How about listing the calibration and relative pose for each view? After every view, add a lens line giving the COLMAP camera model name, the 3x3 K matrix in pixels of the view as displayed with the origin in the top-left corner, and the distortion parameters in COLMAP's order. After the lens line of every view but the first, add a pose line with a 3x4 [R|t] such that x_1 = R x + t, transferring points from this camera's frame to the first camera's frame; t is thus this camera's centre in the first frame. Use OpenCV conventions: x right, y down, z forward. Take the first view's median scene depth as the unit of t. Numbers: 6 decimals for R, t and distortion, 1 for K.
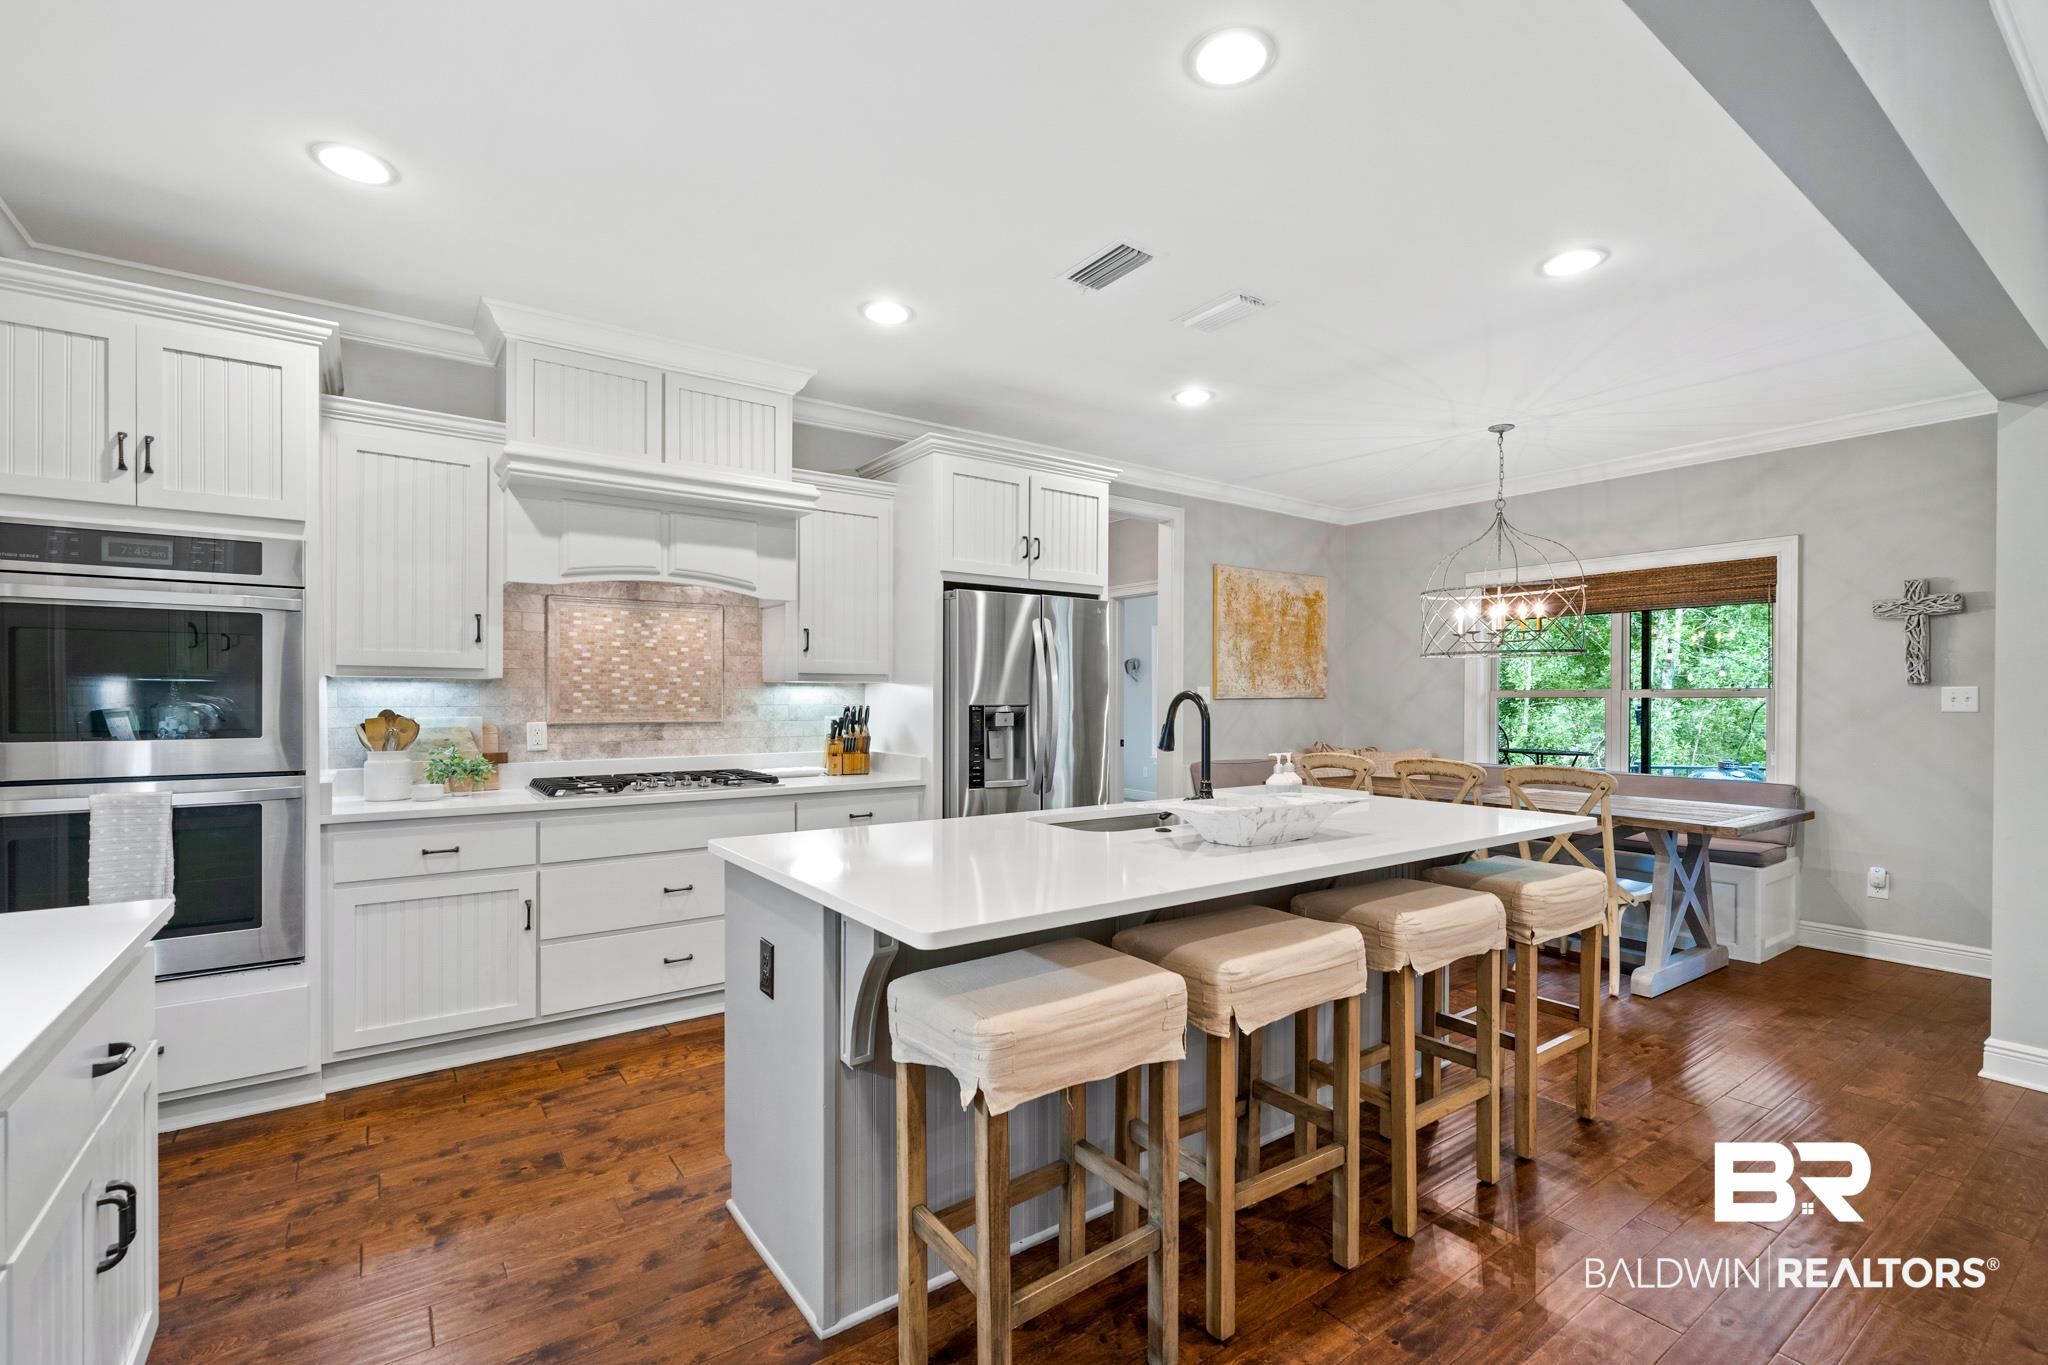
lens RADIAL K [[908.2, 0, 1021.5], [0, 908.2, 697.9], [0, 0, 1]] dist [0.002674, 0.000070]
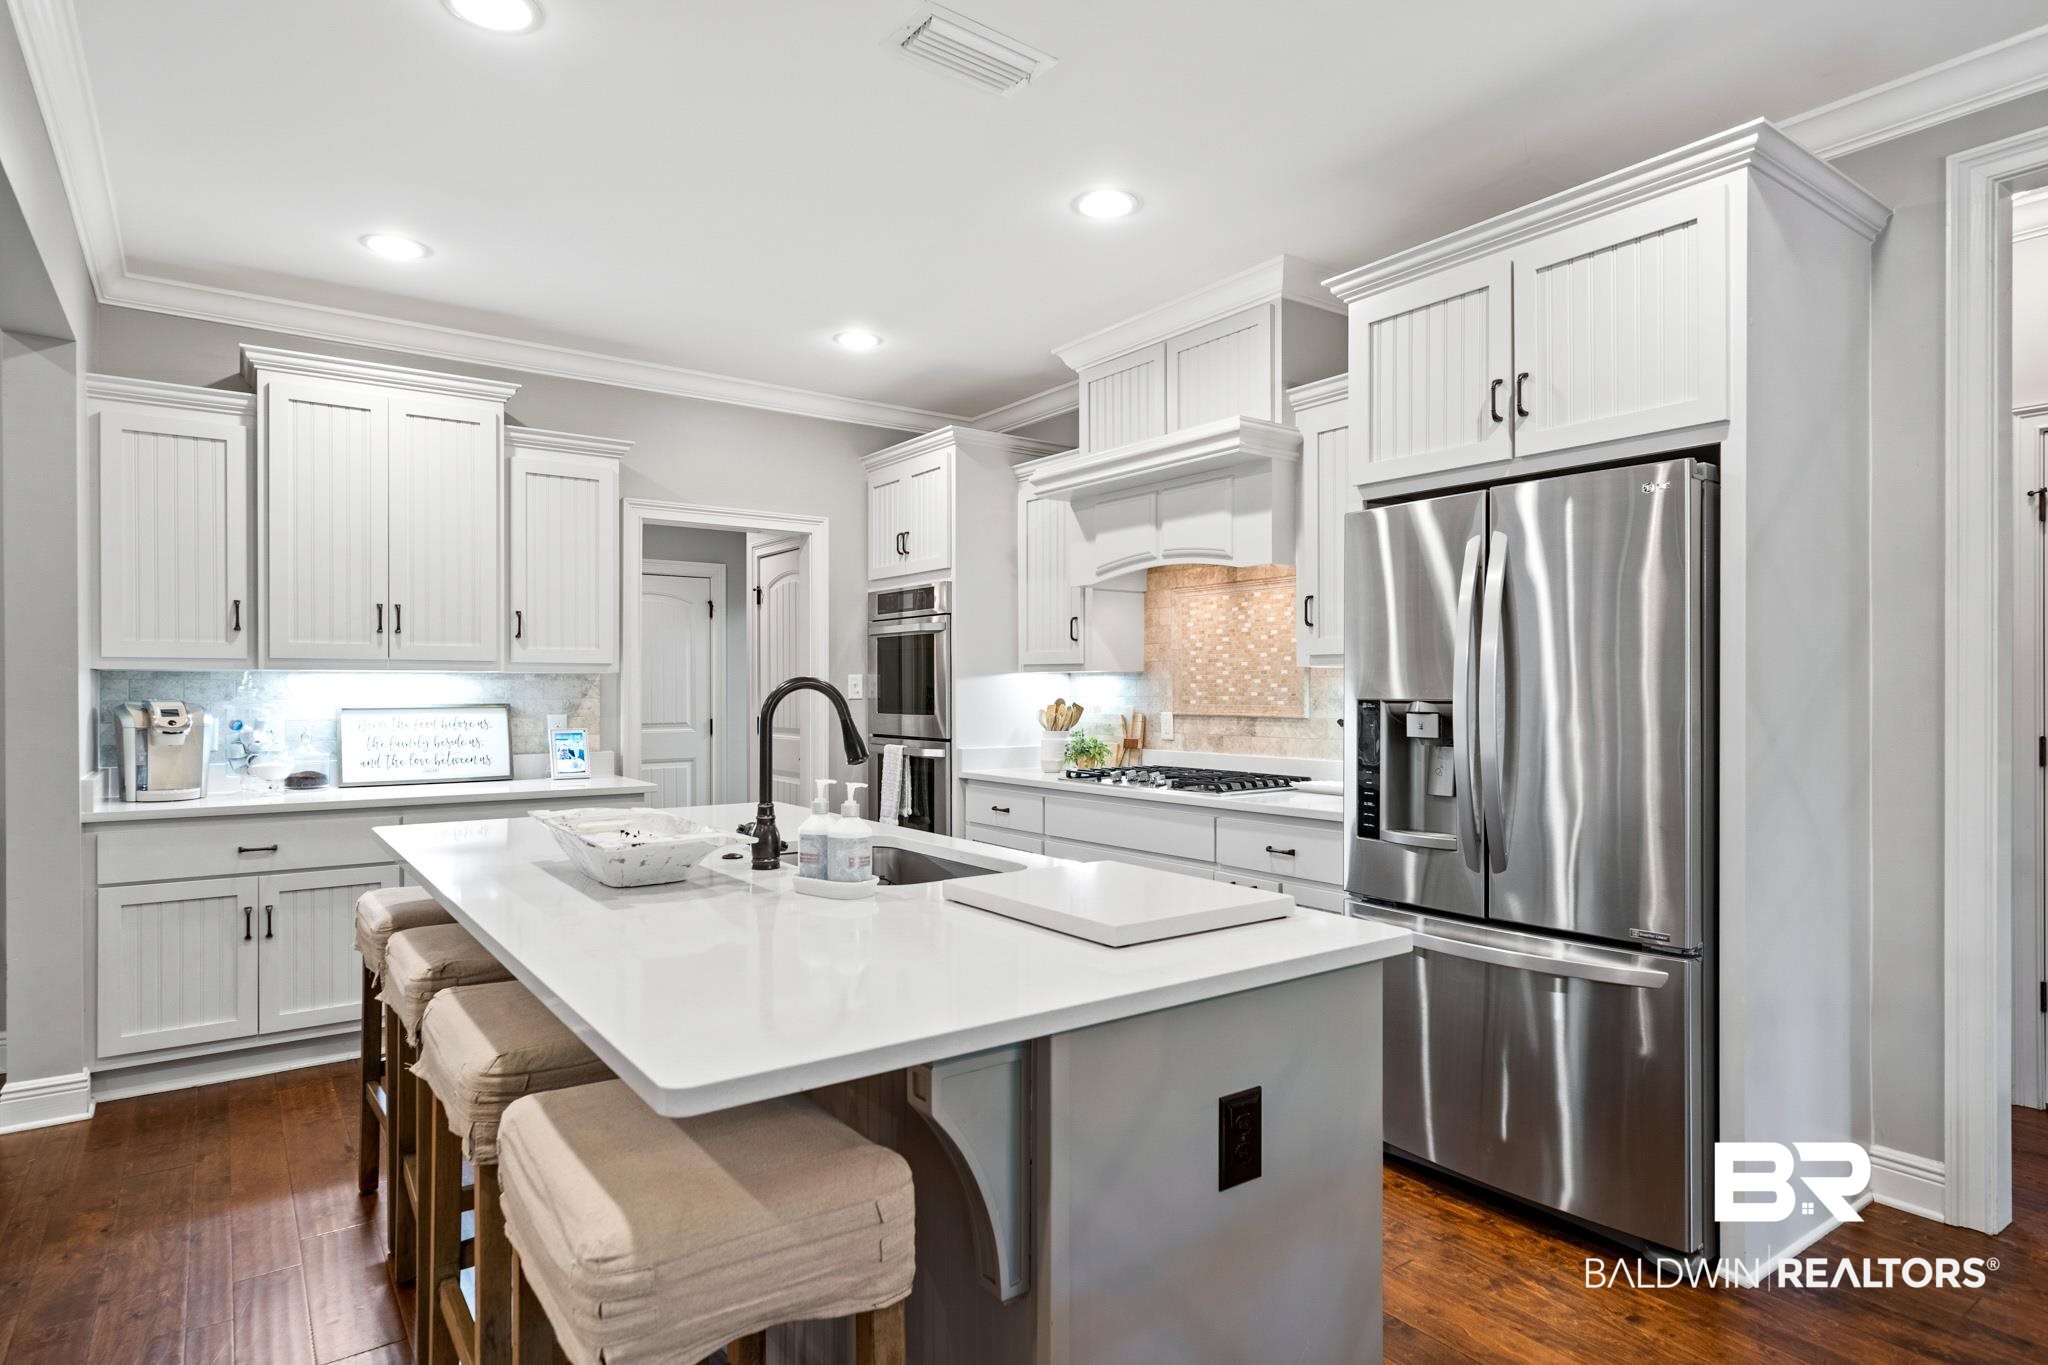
lens RADIAL K [[1113.9, 0, 1024.0], [0, 1113.9, 682.5], [0, 0, 1]] dist [-0.000885, -0.000526]
pose [[0.005204, -0.007717, -0.999957, 0.686966], [0.000279, 0.999970, -0.007715, 0.002357], [0.999986, -0.000238, 0.005206, 0.768475]]
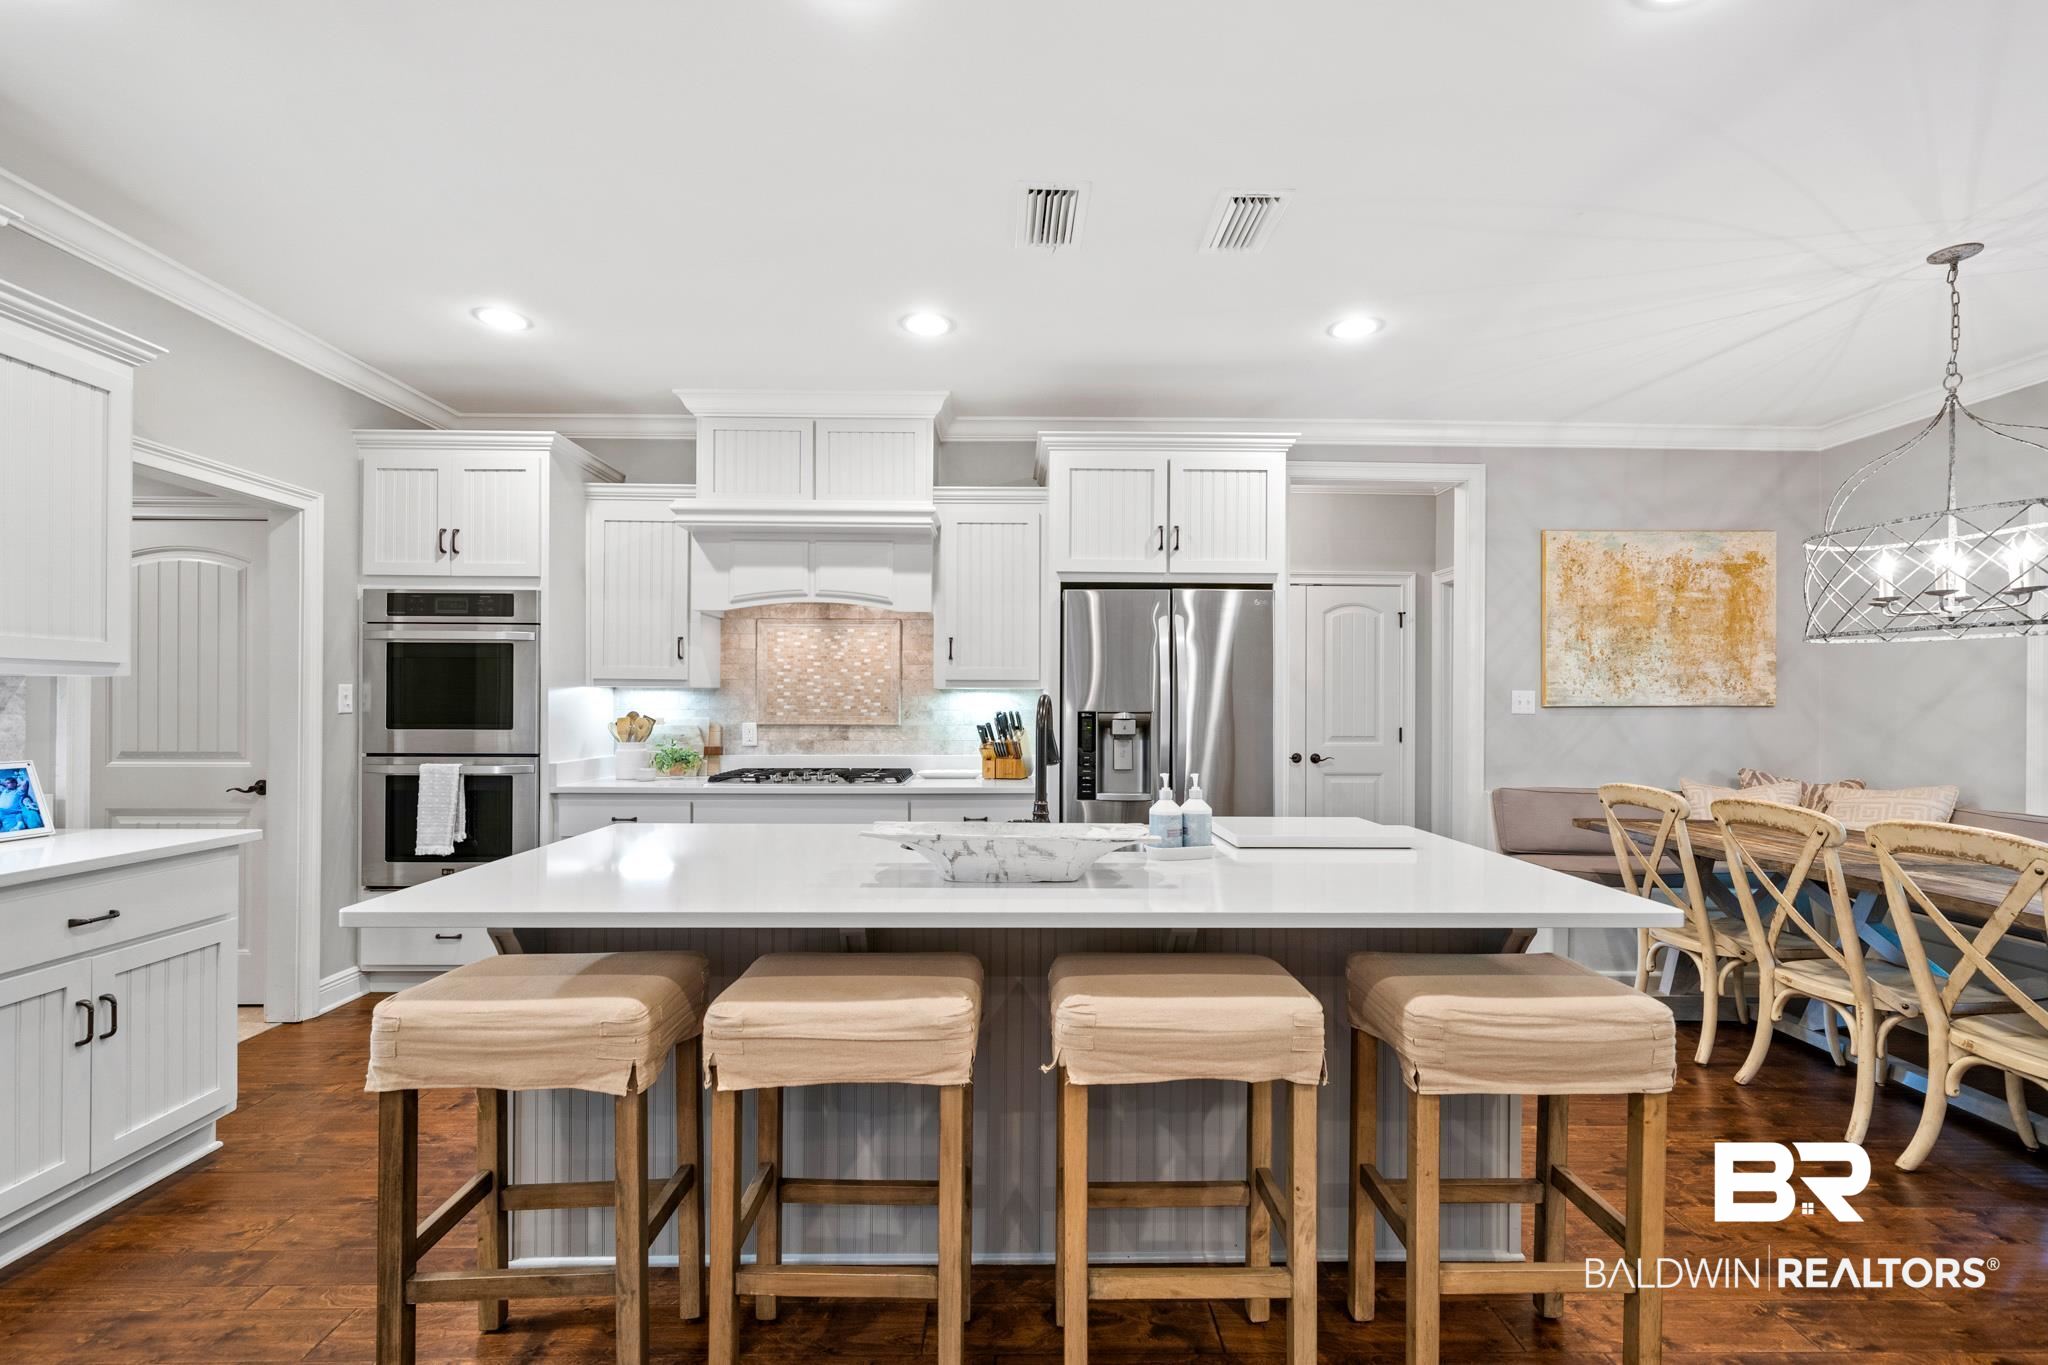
lens RADIAL K [[891.0, 0, 1022.3], [0, 891.0, 699.9], [0, 0, 1]] dist [0.000402, -0.000236]
pose [[0.822777, -0.000621, -0.568364, 0.420694], [-0.002971, 0.999981, -0.005394, 0.001226], [0.568357, 0.006126, 0.822760, 0.202821]]
